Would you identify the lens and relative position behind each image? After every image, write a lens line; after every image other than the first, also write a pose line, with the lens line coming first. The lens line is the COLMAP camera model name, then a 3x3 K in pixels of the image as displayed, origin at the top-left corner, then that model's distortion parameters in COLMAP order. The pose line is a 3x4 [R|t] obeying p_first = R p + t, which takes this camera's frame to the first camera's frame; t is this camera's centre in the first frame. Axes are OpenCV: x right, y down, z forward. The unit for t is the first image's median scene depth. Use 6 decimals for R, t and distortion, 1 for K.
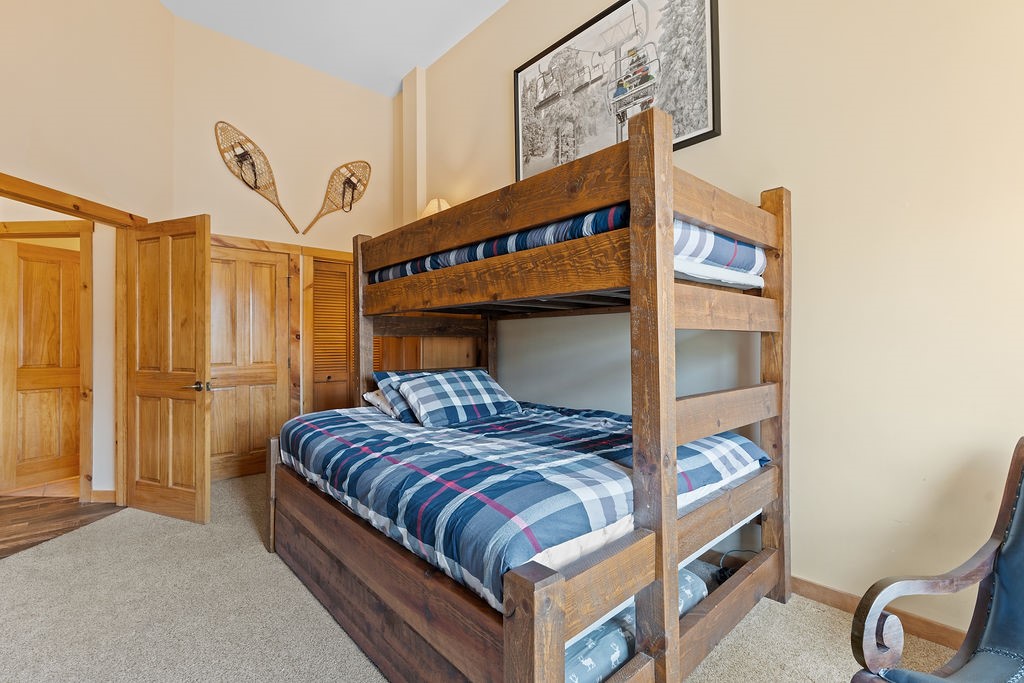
lens RADIAL K [[458.7, 0, 515.5], [0, 458.7, 344.7], [0, 0, 1]] dist [-0.005067, 0.001399]
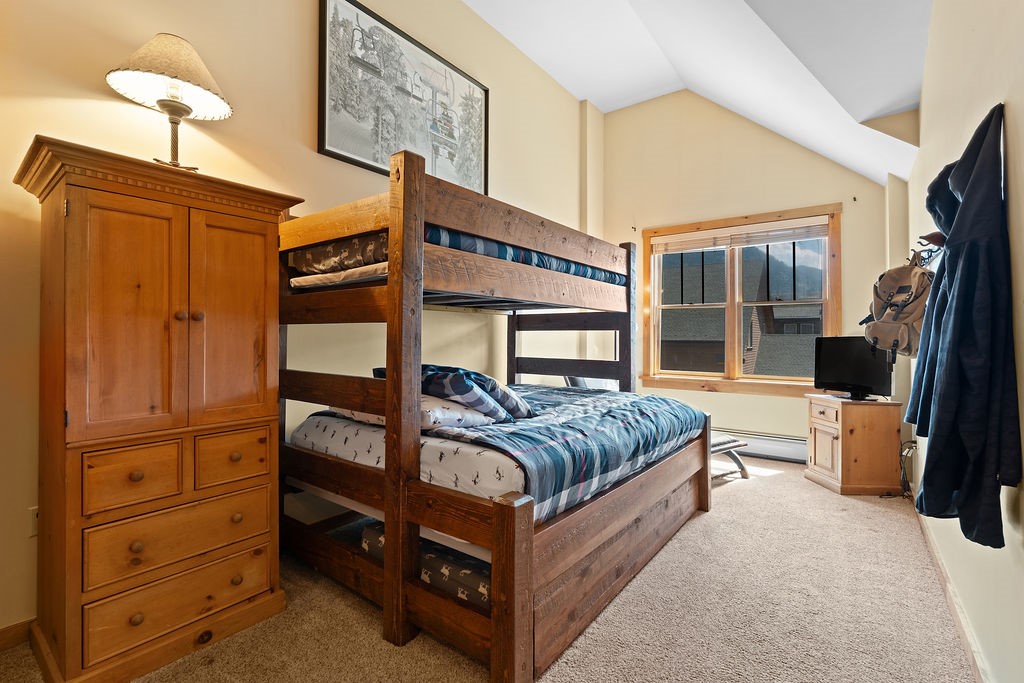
lens RADIAL K [[458.7, 0, 513.4], [0, 458.7, 336.4], [0, 0, 1]] dist [-0.005067, 0.001399]
pose [[-0.177859, 0.007400, 0.984028, -0.954524], [-0.002973, 0.999963, -0.008057, 0.004072], [-0.984051, -0.004358, -0.177831, 0.973134]]
